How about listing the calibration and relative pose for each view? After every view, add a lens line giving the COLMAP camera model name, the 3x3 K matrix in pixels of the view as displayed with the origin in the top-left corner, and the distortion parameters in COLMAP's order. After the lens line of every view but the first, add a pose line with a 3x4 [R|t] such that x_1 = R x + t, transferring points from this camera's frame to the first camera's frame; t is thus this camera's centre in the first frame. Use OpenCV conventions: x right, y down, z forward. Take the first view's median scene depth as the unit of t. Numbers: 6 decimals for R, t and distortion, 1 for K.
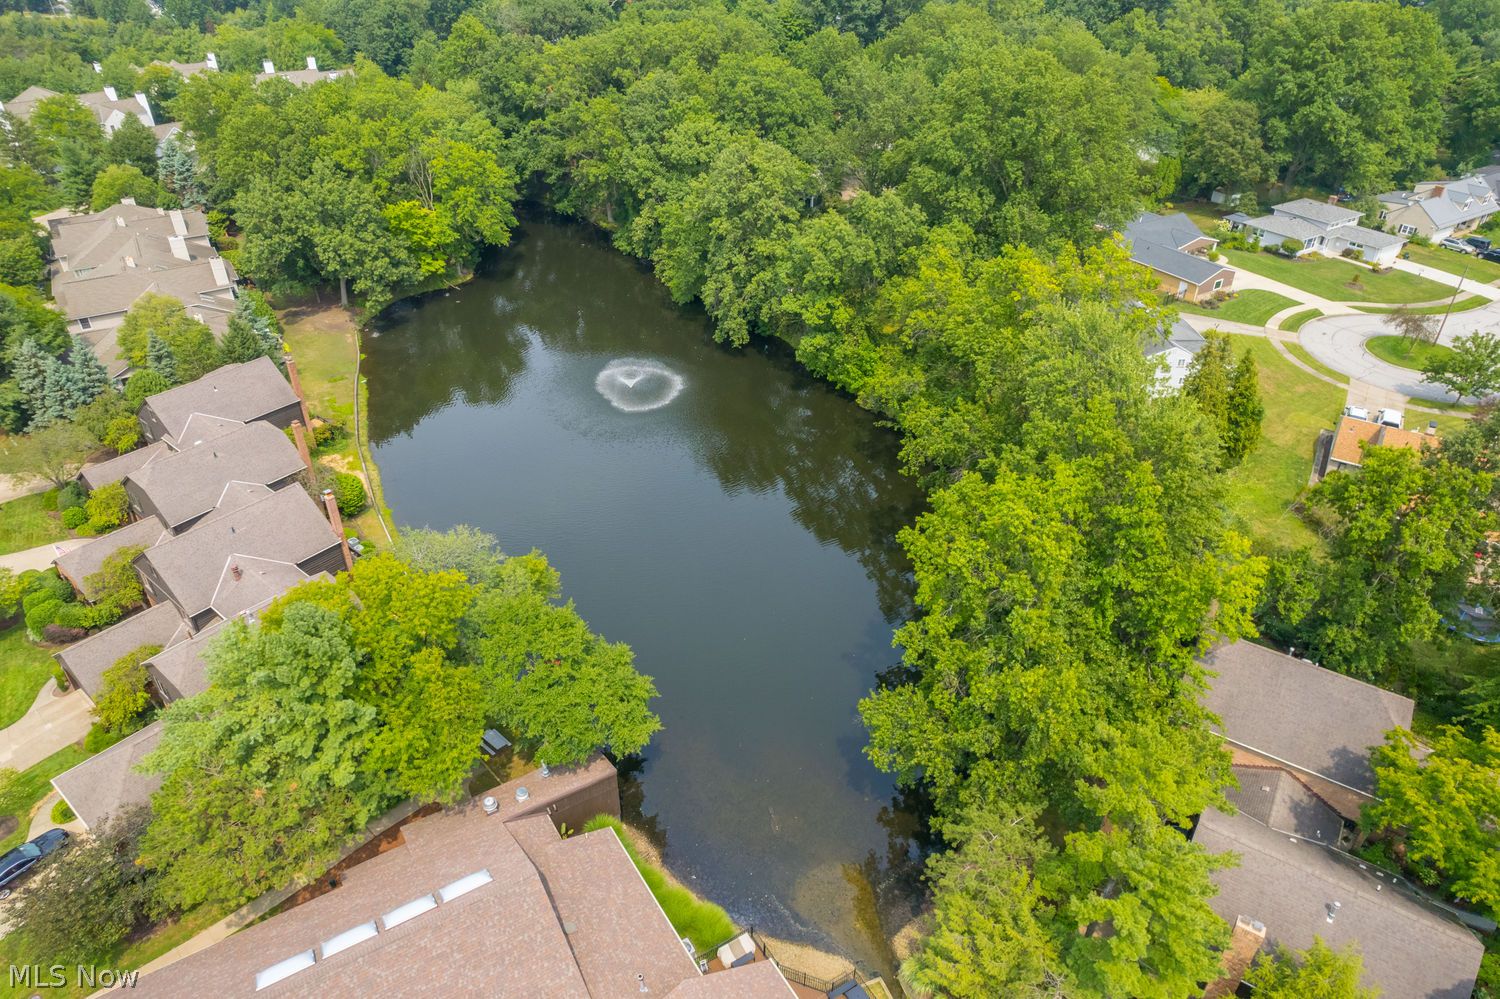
lens RADIAL K [[978.7, 0, 744.8], [0, 978.7, 506.4], [0, 0, 1]] dist [-0.081609, 0.075734]
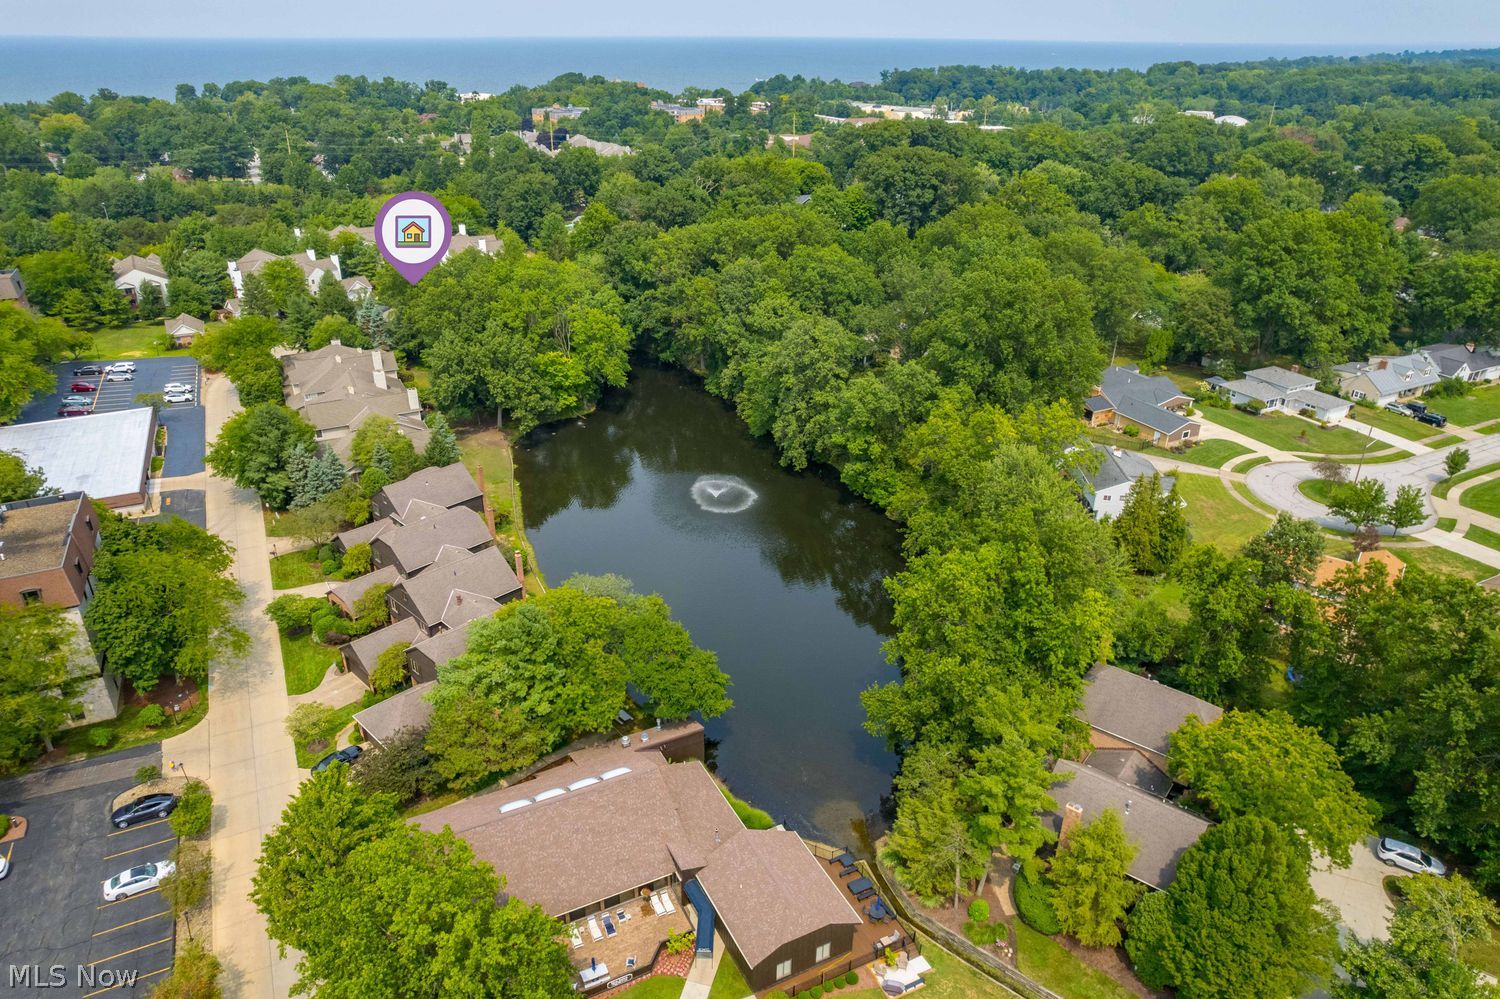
lens RADIAL K [[978.7, 0, 744.8], [0, 978.7, 506.4], [0, 0, 1]] dist [-0.081609, 0.075734]
pose [[0.996759, 0.039524, -0.070064, 0.015237], [-0.048291, 0.990569, -0.128223, 0.056393], [0.064335, 0.131191, 0.989267, -0.298188]]
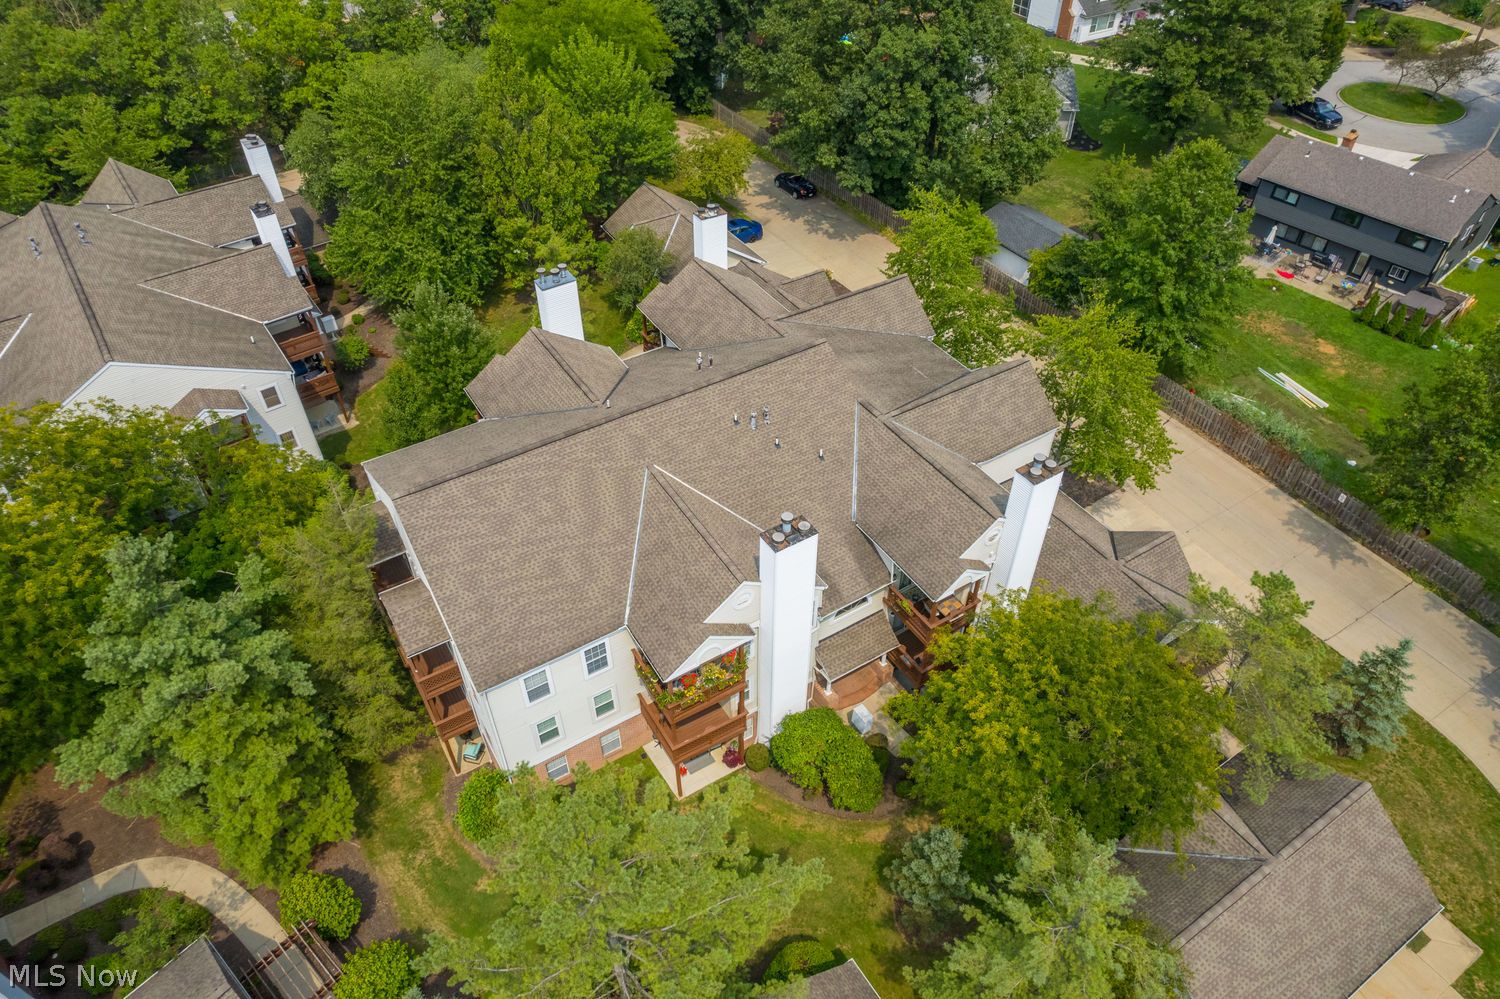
lens RADIAL K [[978.7, 0, 744.8], [0, 978.7, 506.4], [0, 0, 1]] dist [-0.081609, 0.075734]
pose [[0.999992, -0.003771, 0.001586, -0.878578], [0.003446, 0.985423, 0.170090, -0.866662], [-0.002204, -0.170083, 0.985427, 1.500891]]
